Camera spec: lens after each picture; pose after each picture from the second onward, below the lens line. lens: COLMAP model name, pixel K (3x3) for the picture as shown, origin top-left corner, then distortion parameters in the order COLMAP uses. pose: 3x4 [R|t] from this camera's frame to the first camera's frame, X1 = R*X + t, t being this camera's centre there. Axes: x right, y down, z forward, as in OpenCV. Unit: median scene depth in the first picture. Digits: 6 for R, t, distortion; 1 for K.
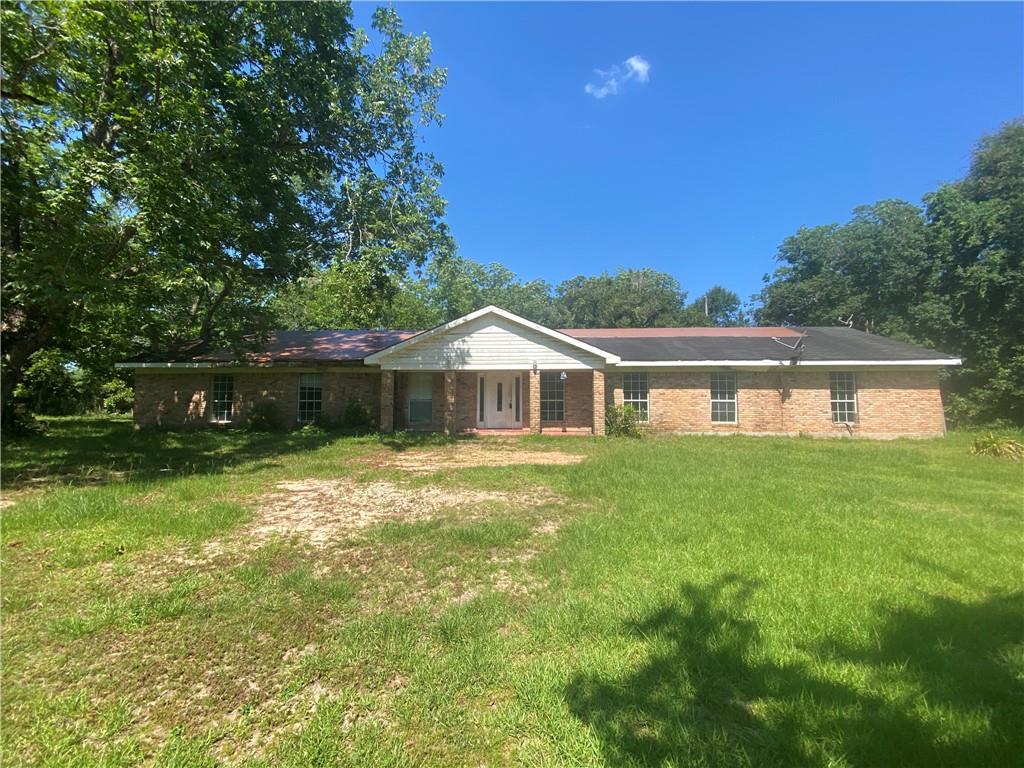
lens RADIAL K [[418.7, 0, 512.0], [0, 418.7, 384.0], [0, 0, 1]] dist [-0.000034, -0.000425]
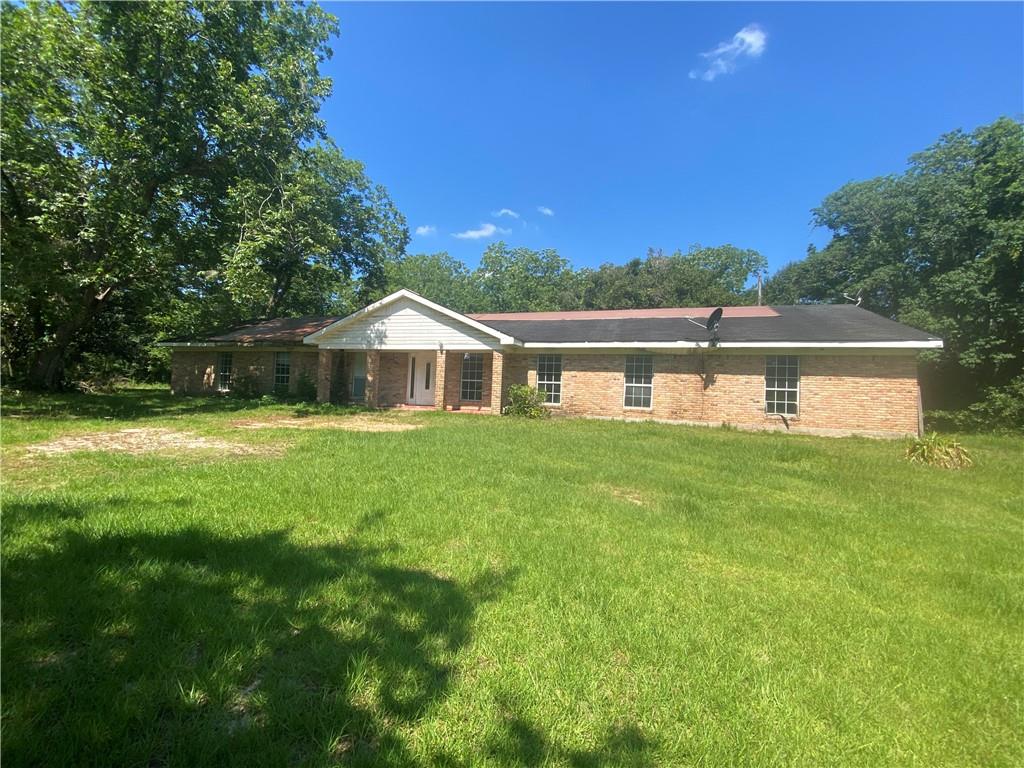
lens RADIAL K [[418.7, 0, 512.0], [0, 418.7, 384.0], [0, 0, 1]] dist [-0.000034, -0.000425]
pose [[0.966424, 0.029056, -0.255306, 0.476398], [-0.021599, 0.999256, 0.031964, 0.013753], [0.256045, -0.025376, 0.966332, 0.020565]]
